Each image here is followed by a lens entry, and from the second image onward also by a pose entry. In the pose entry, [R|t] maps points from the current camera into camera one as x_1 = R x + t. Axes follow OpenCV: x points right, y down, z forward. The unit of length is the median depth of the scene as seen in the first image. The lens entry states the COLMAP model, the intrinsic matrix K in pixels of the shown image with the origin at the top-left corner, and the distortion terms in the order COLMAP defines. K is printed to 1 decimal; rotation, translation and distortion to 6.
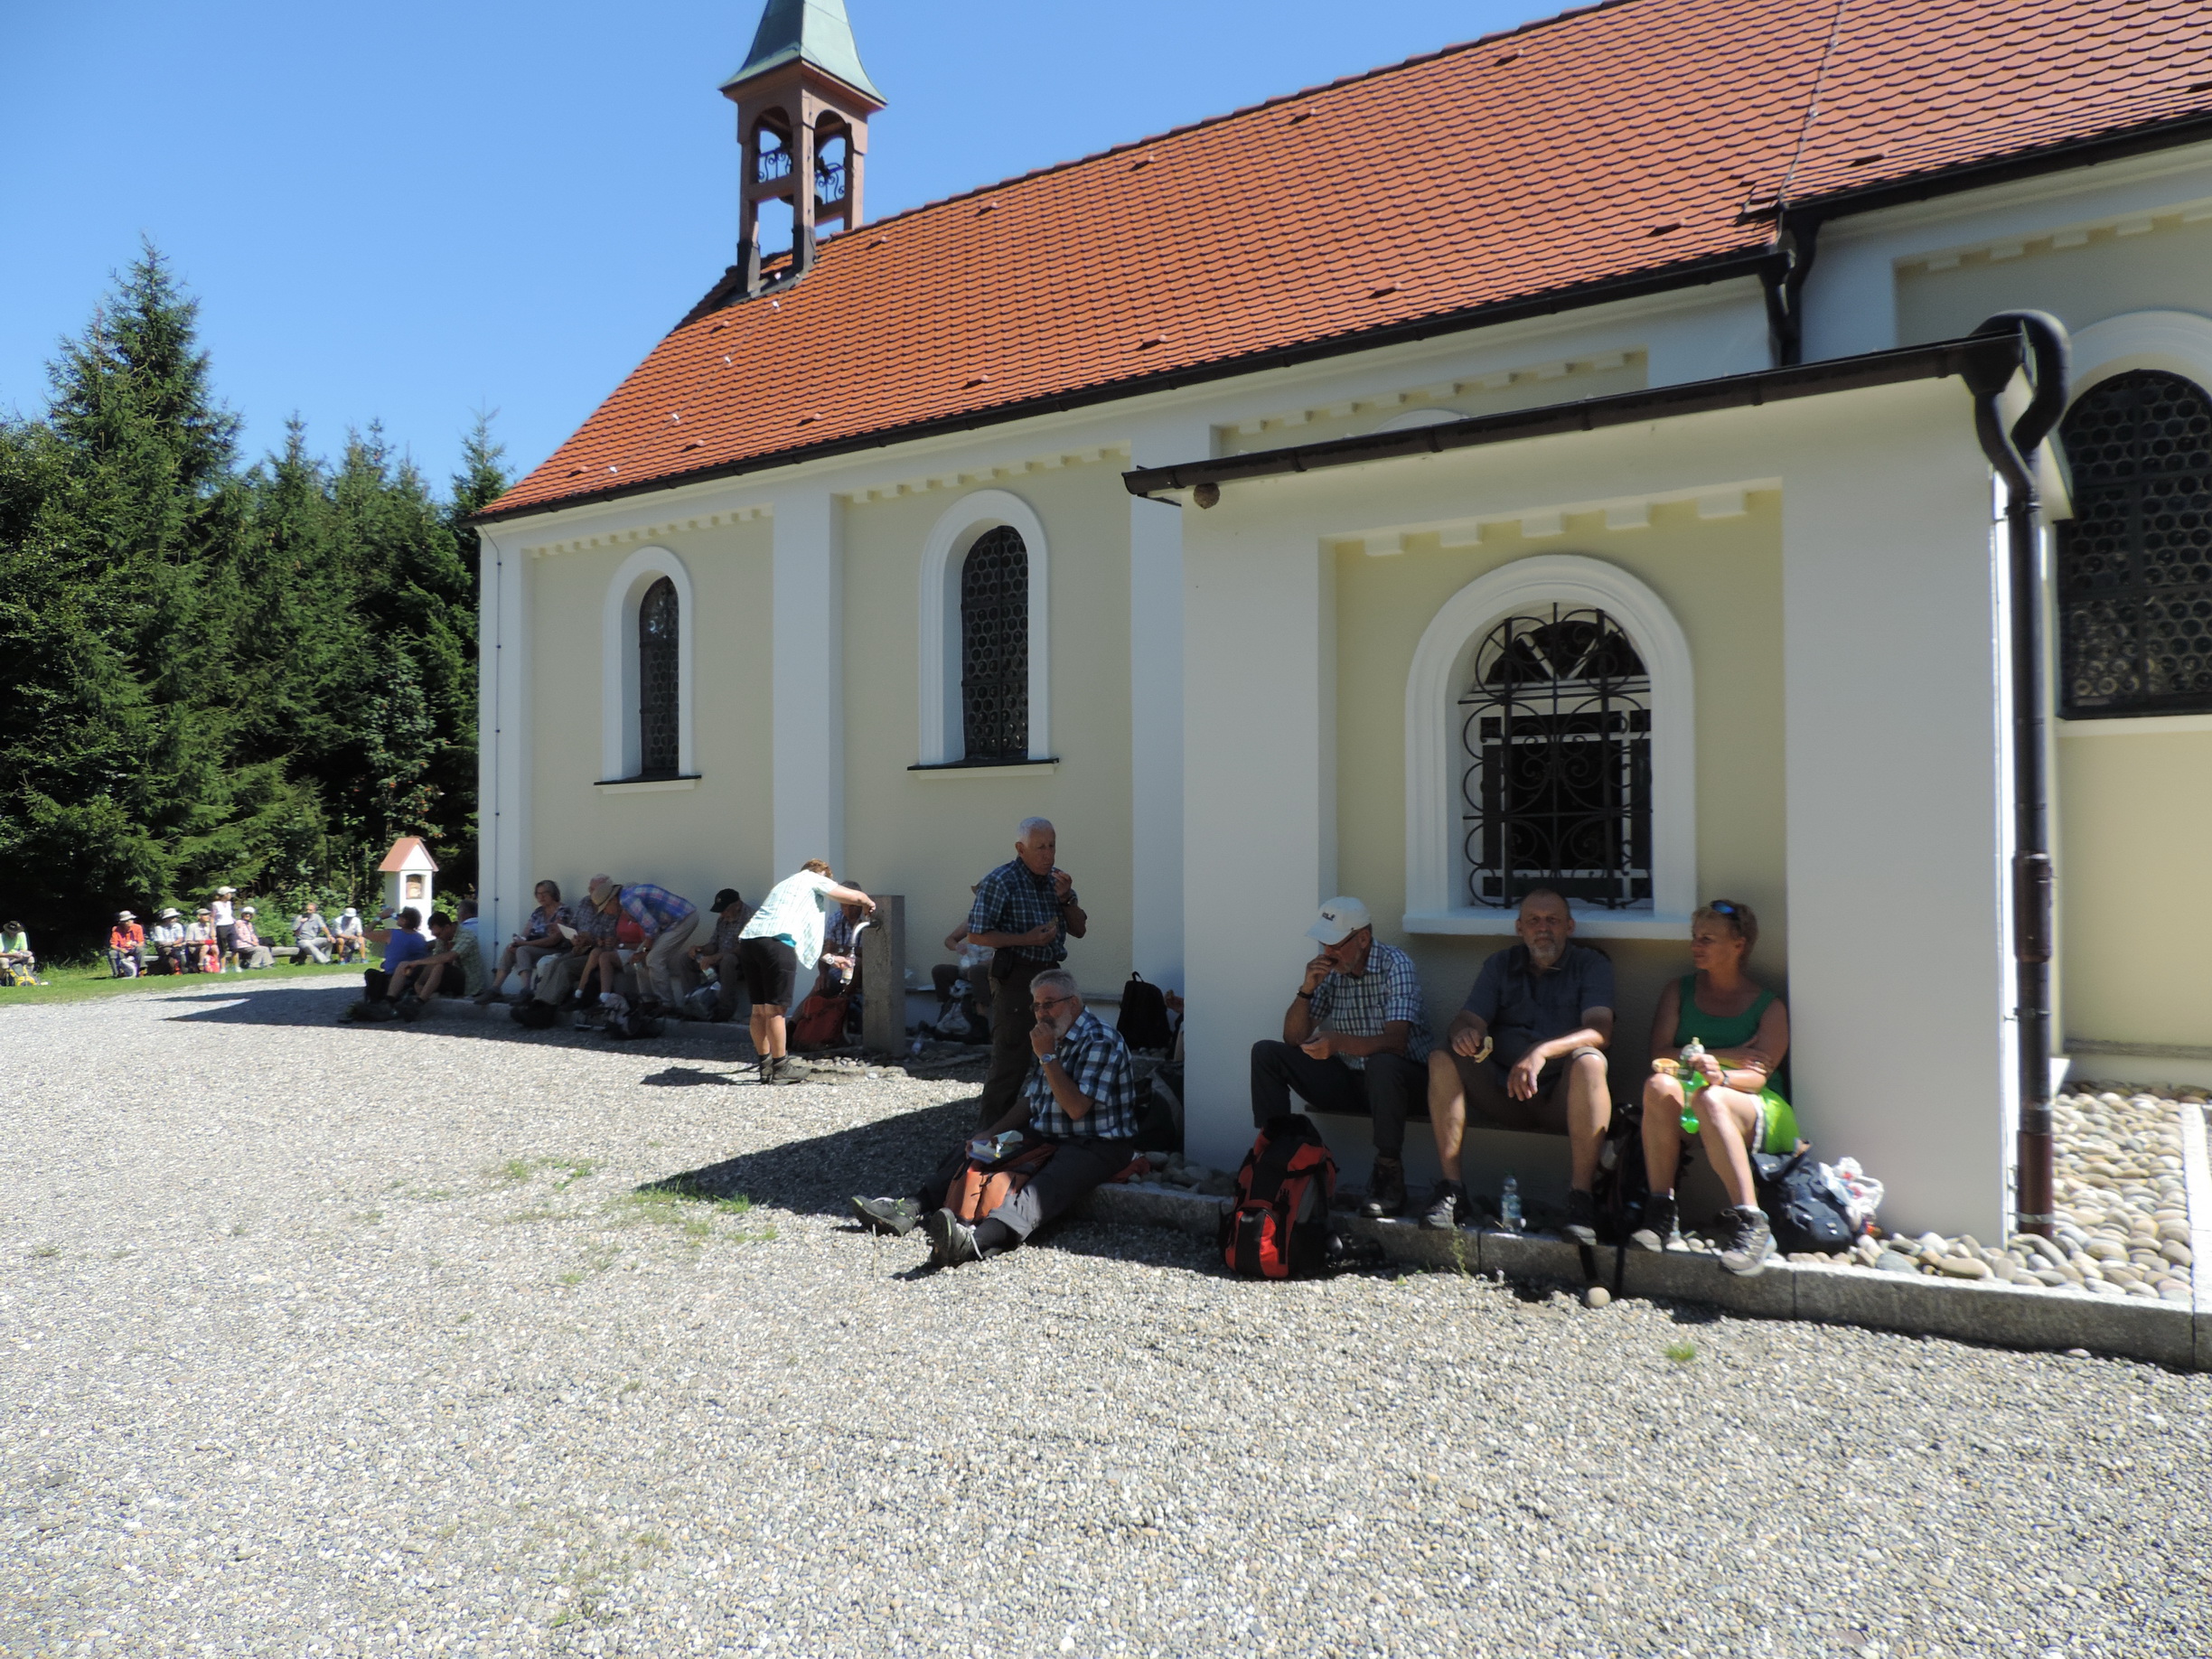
lens RADIAL K [[1581.0, 0, 1106.8], [0, 1581.0, 827.1], [0, 0, 1]] dist [-0.016866, 0.004612]
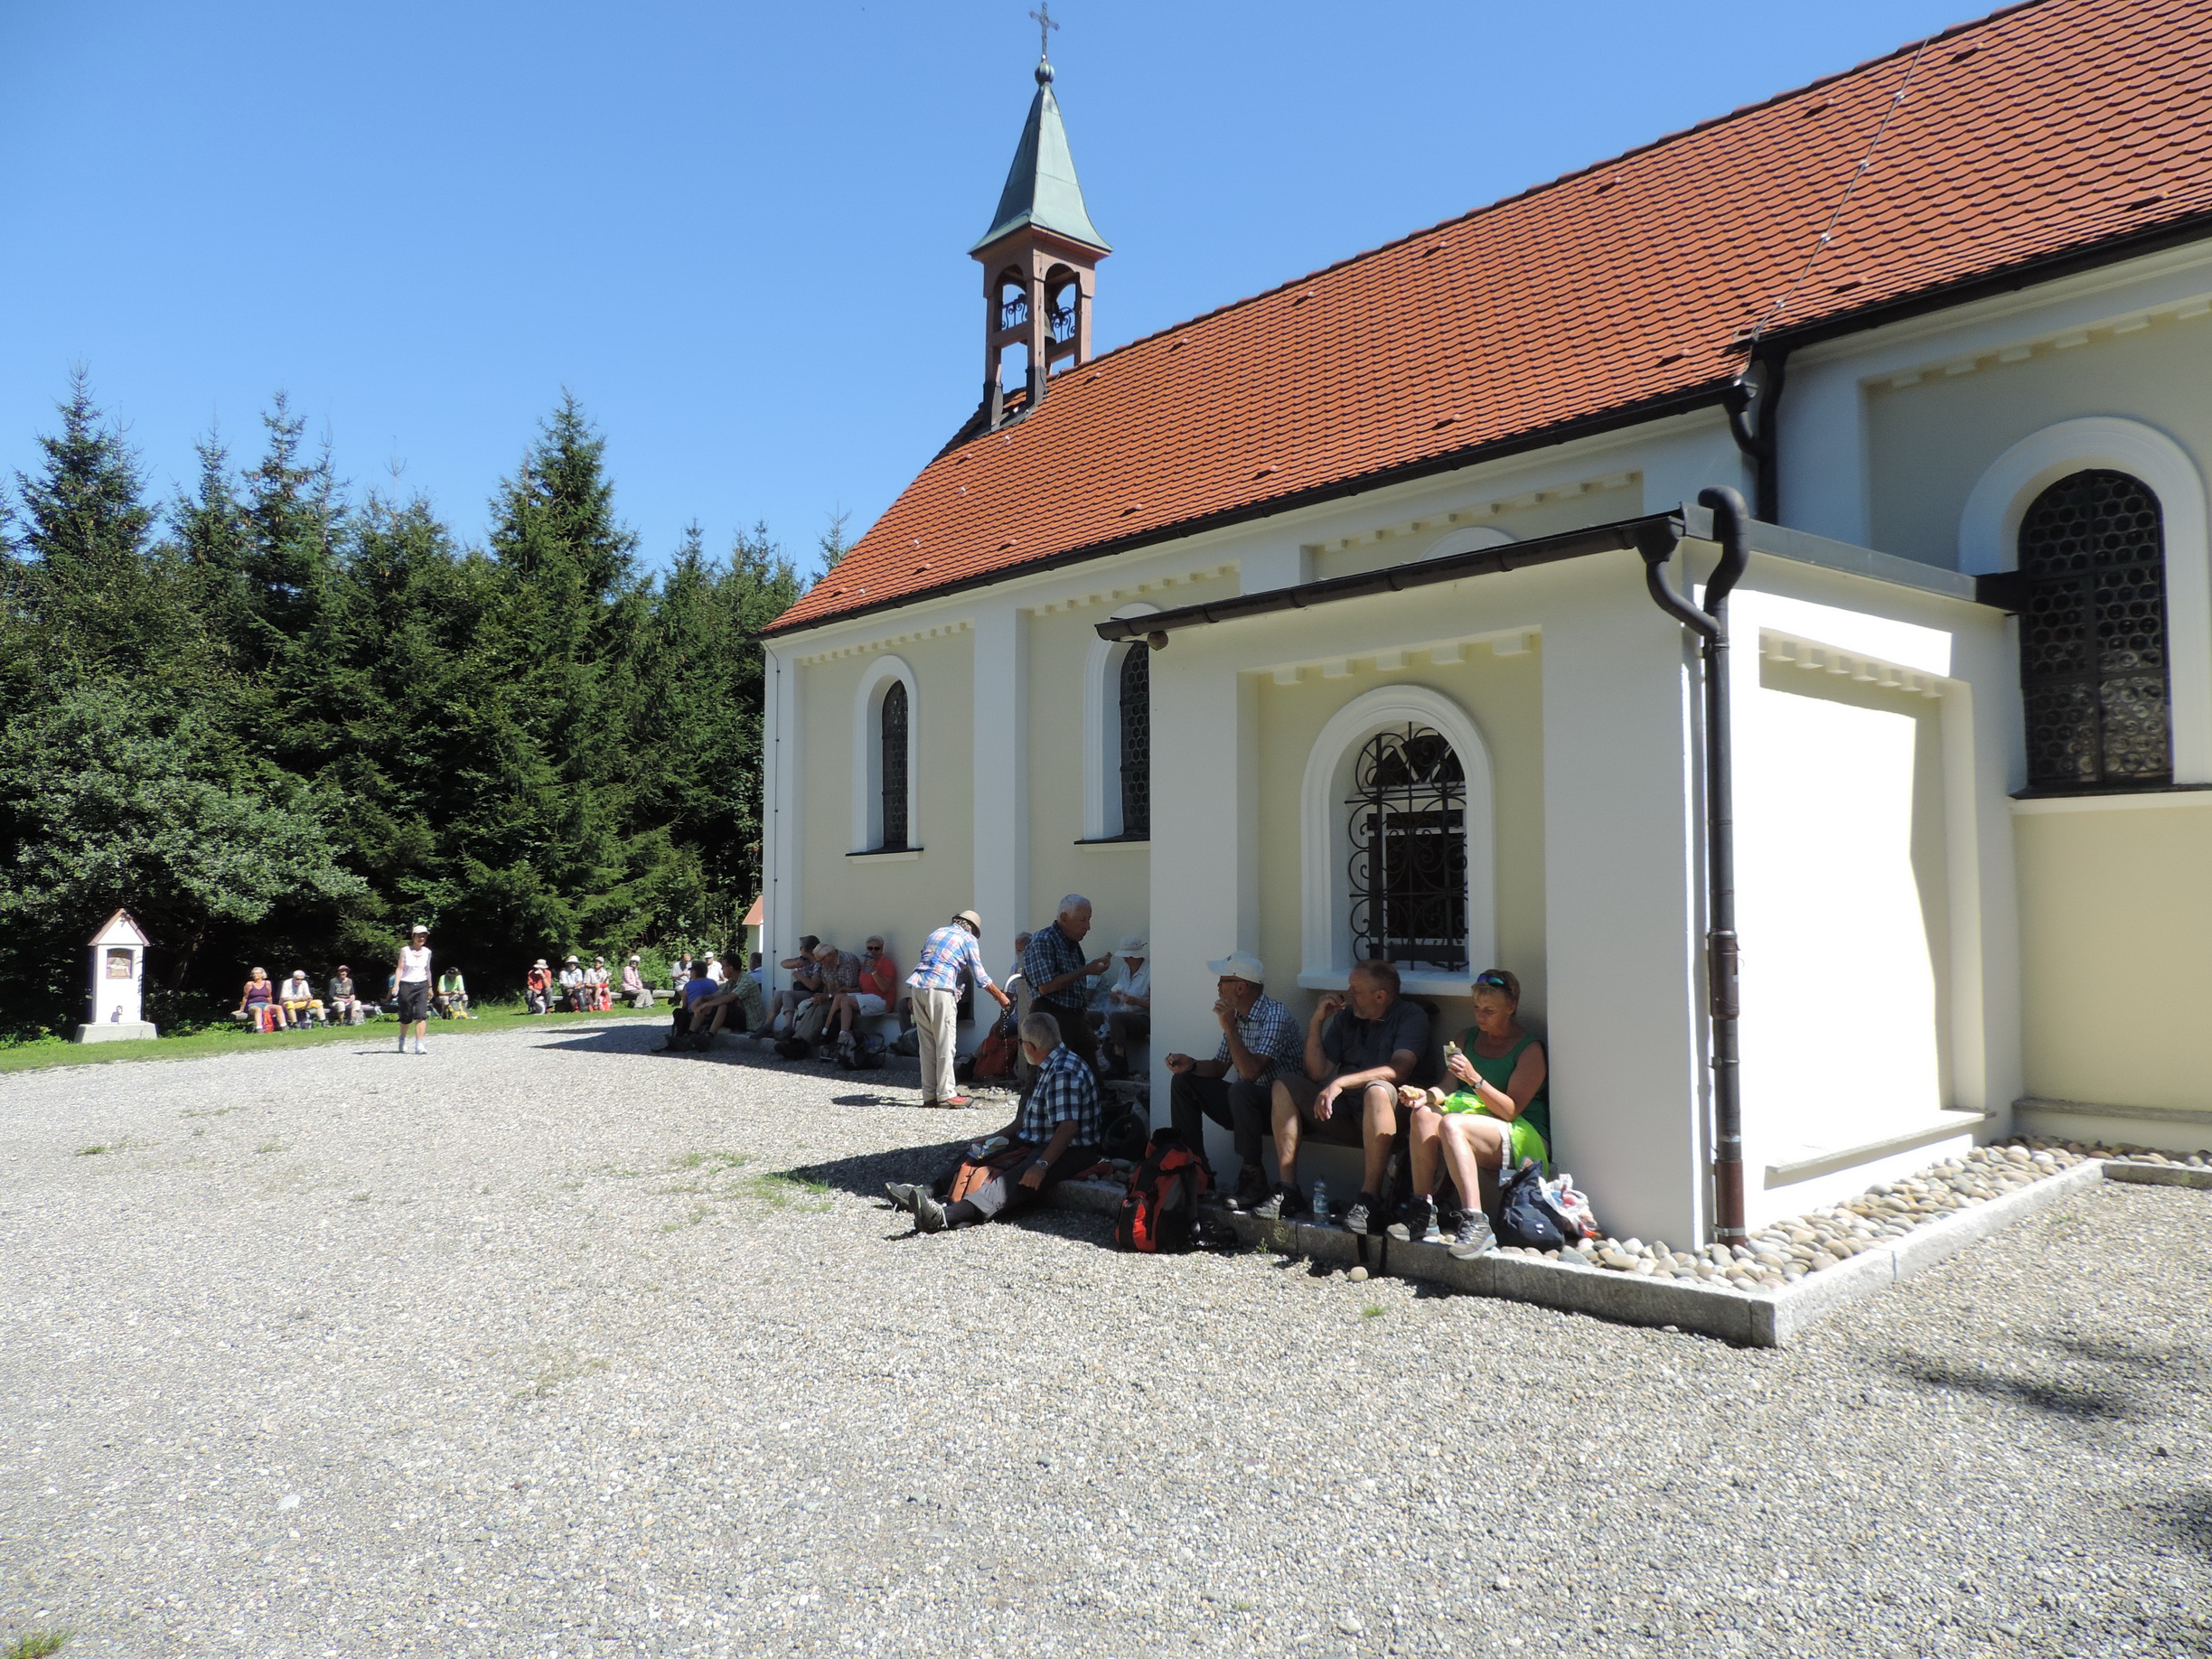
lens RADIAL K [[1581.0, 0, 1097.0], [0, 1581.0, 827.3], [0, 0, 1]] dist [-0.016866, 0.004612]
pose [[0.969948, -0.010152, -0.243100, 0.248995], [0.002073, 0.999438, -0.033463, -0.013600], [0.243303, 0.031954, 0.969424, -0.182891]]
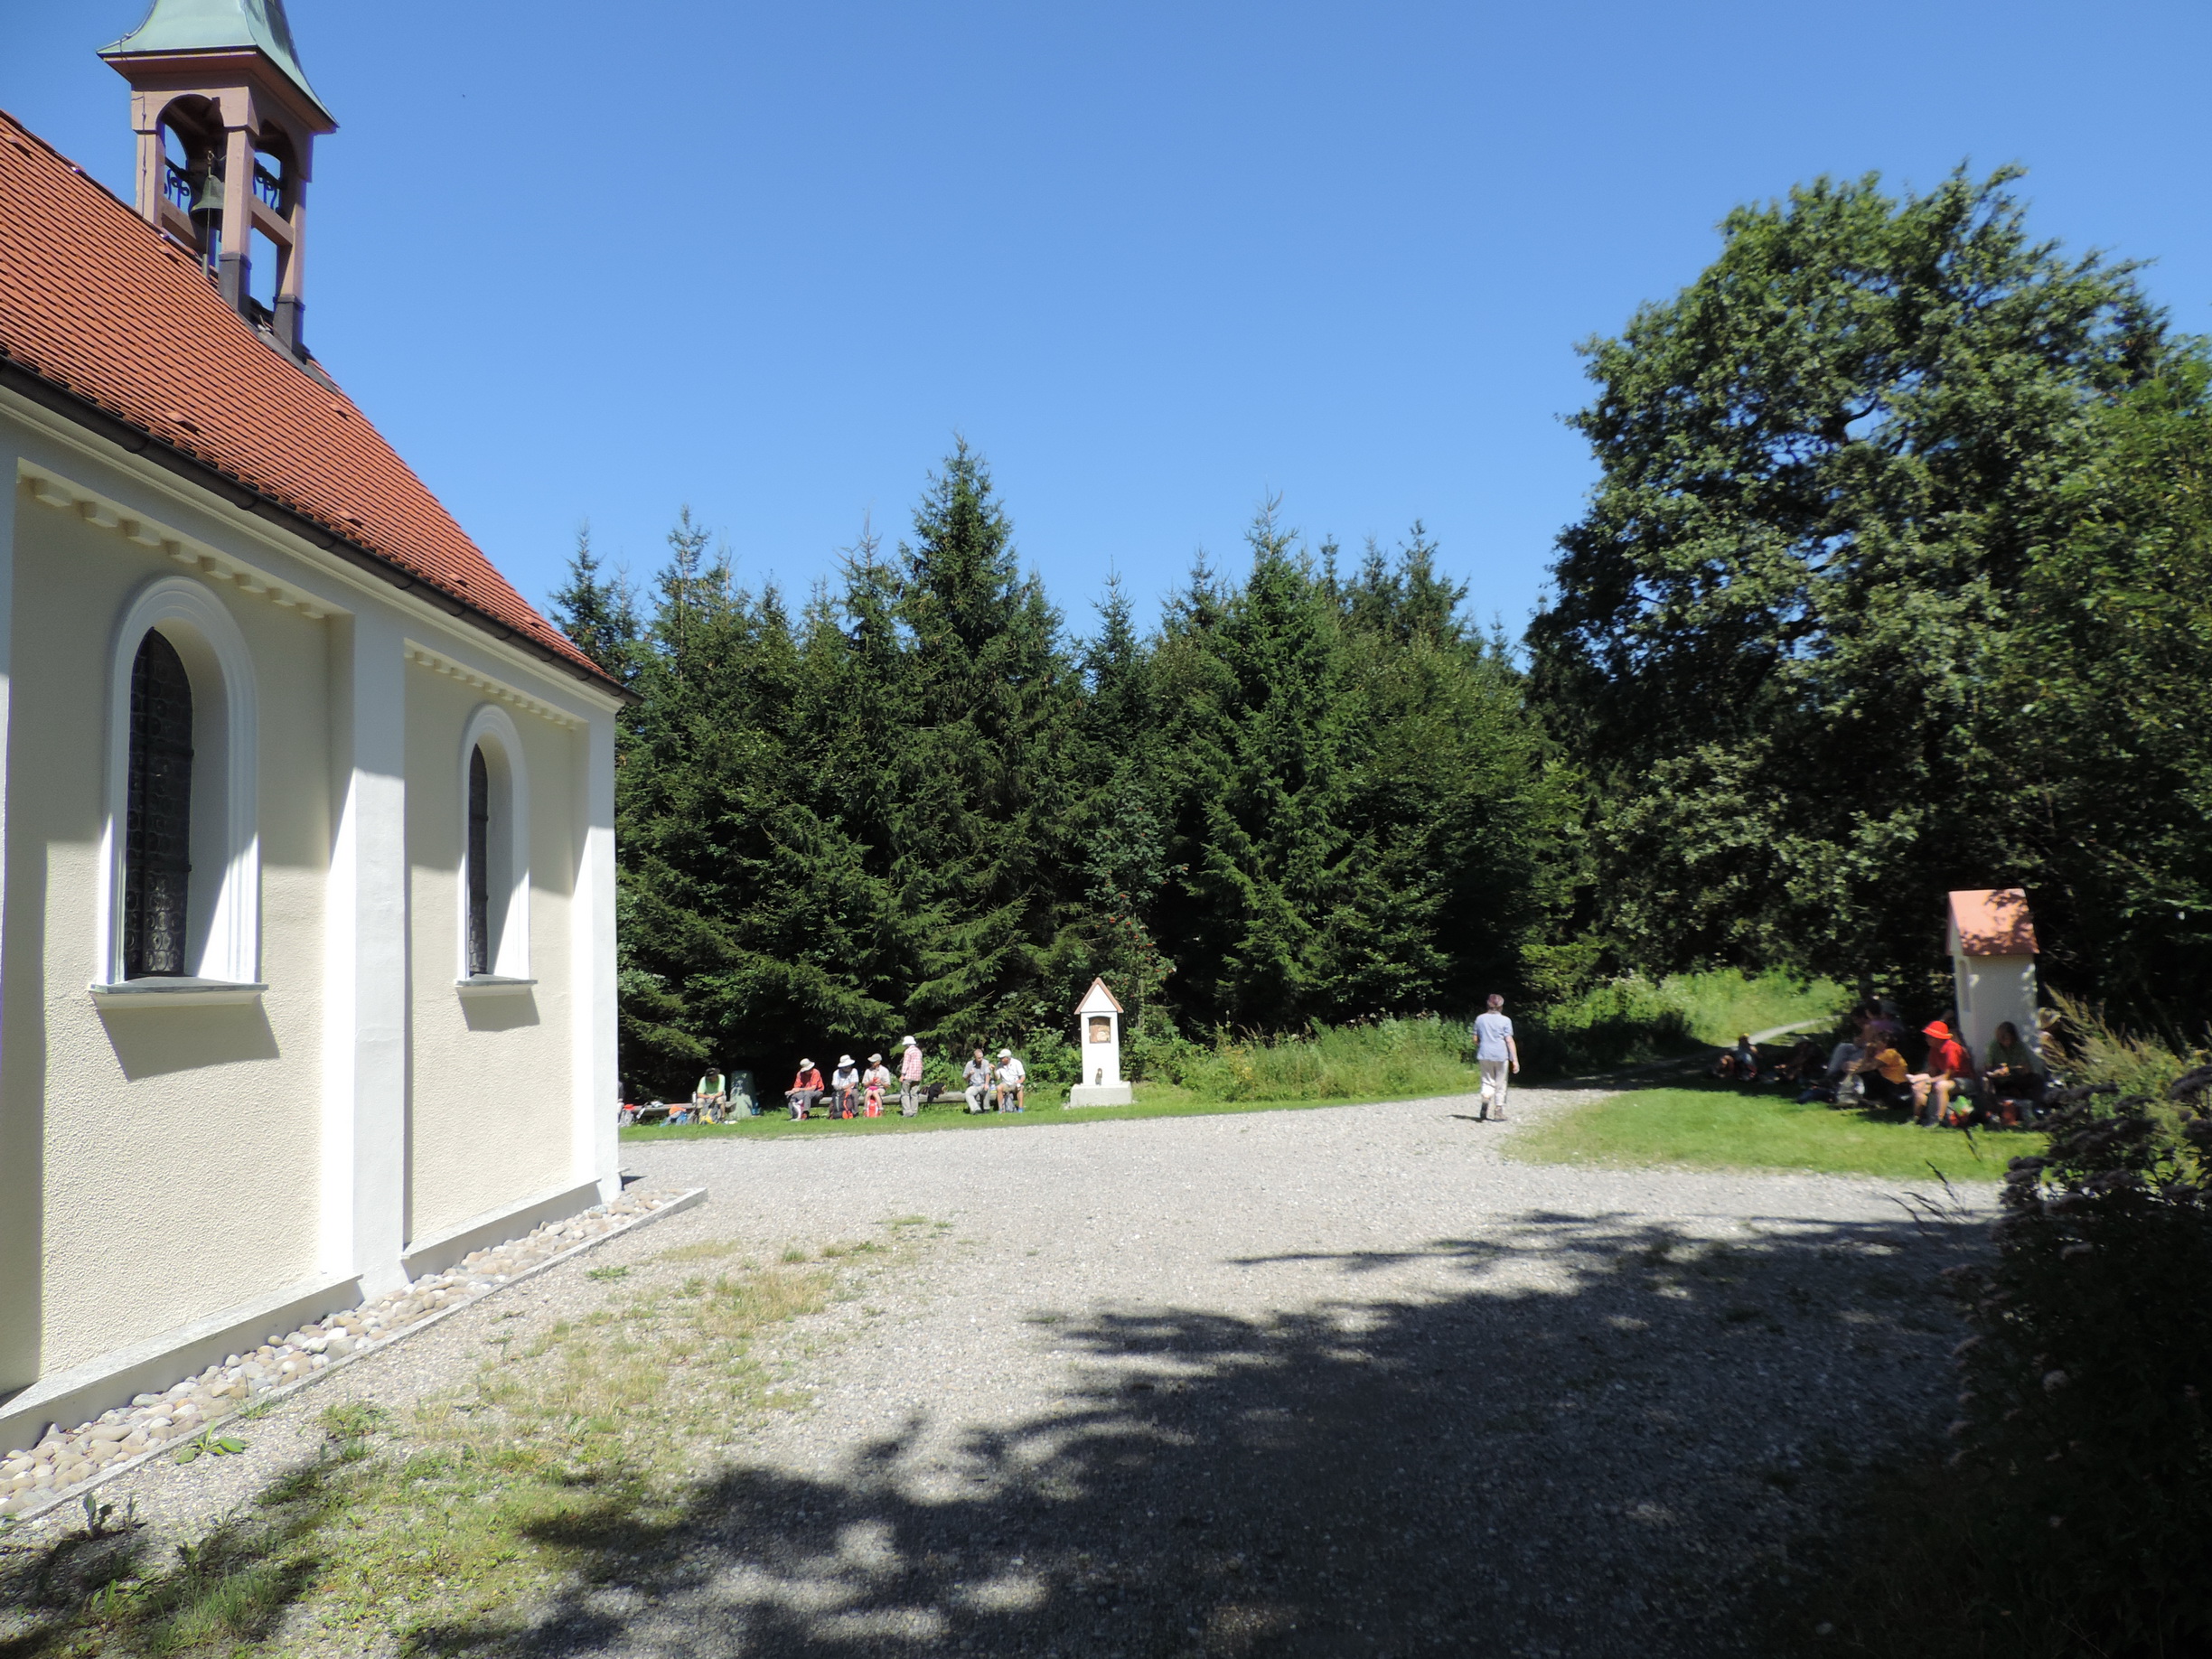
lens RADIAL K [[1581.0, 0, 1120.7], [0, 1581.0, 825.9], [0, 0, 1]] dist [-0.016866, 0.004612]
pose [[0.545101, -0.094191, -0.833062, 1.362955], [0.048455, 0.995547, -0.080856, -0.022567], [0.836969, 0.003708, 0.547238, 1.910319]]
